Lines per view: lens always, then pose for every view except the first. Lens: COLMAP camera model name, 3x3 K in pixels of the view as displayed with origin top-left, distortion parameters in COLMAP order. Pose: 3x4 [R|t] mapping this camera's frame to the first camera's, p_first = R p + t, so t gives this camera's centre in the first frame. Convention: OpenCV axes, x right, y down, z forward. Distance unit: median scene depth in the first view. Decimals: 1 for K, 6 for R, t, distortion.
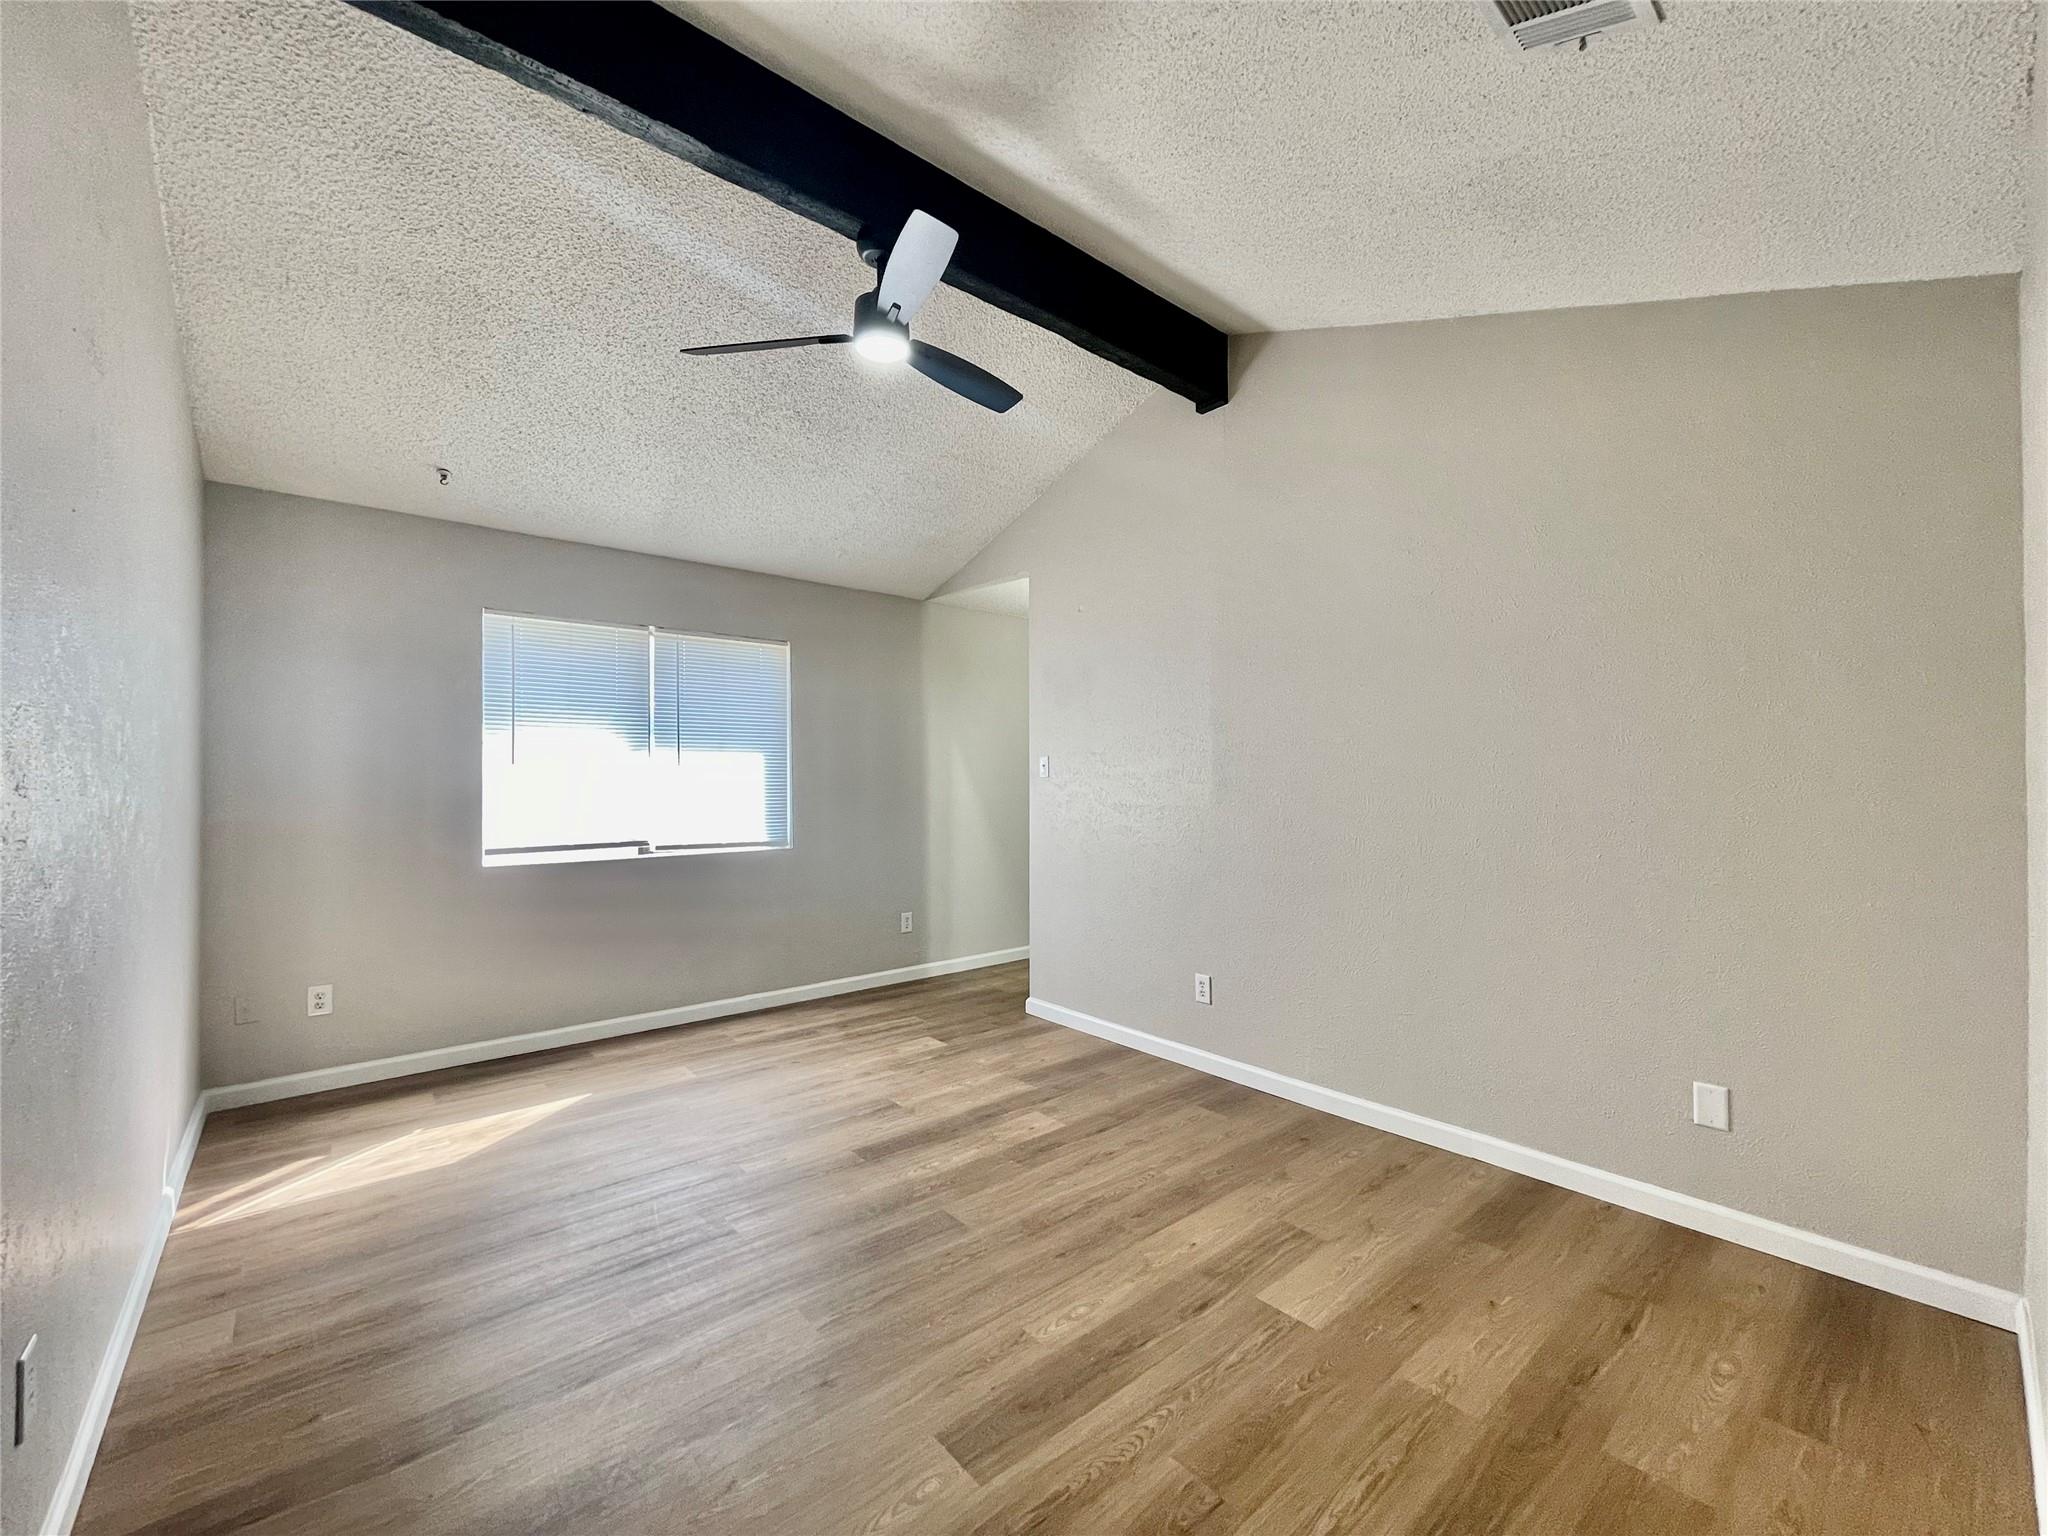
lens RADIAL K [[839.7, 0, 1033.6], [0, 839.7, 769.5], [0, 0, 1]] dist [-0.000708, -0.000122]
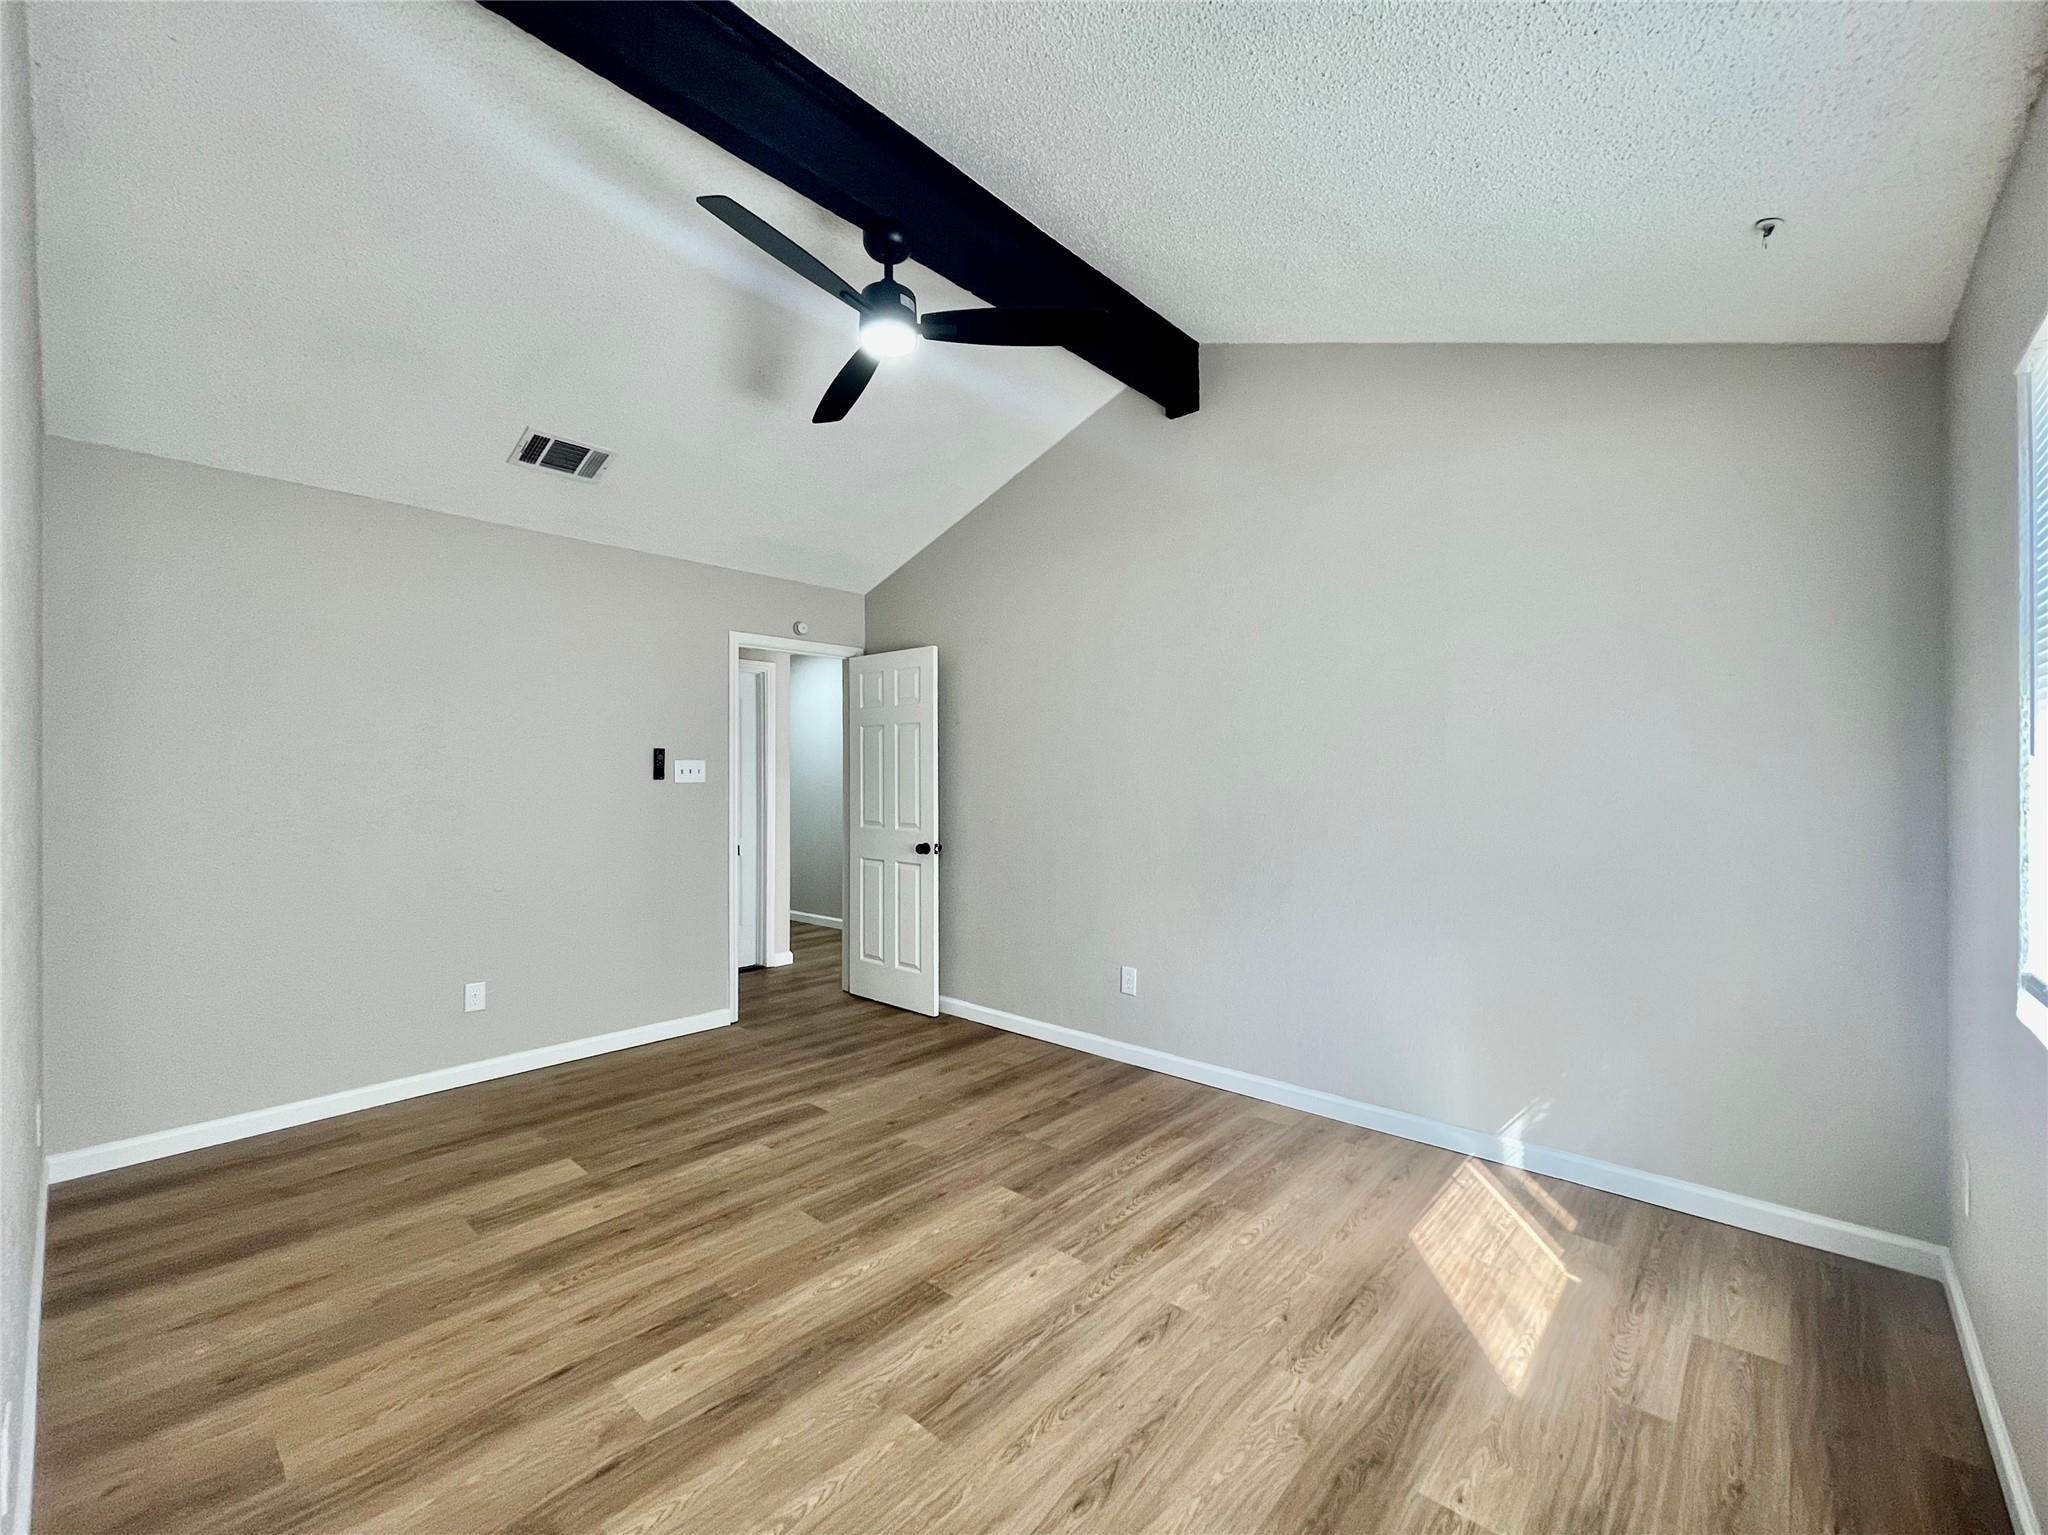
lens RADIAL K [[839.7, 0, 1033.6], [0, 839.7, 769.0], [0, 0, 1]] dist [-0.000708, -0.000122]
pose [[-0.990405, 0.002234, -0.138175, -0.207917], [0.004676, 0.999838, -0.017357, 0.004739], [0.138114, -0.017836, -0.990256, 1.955839]]
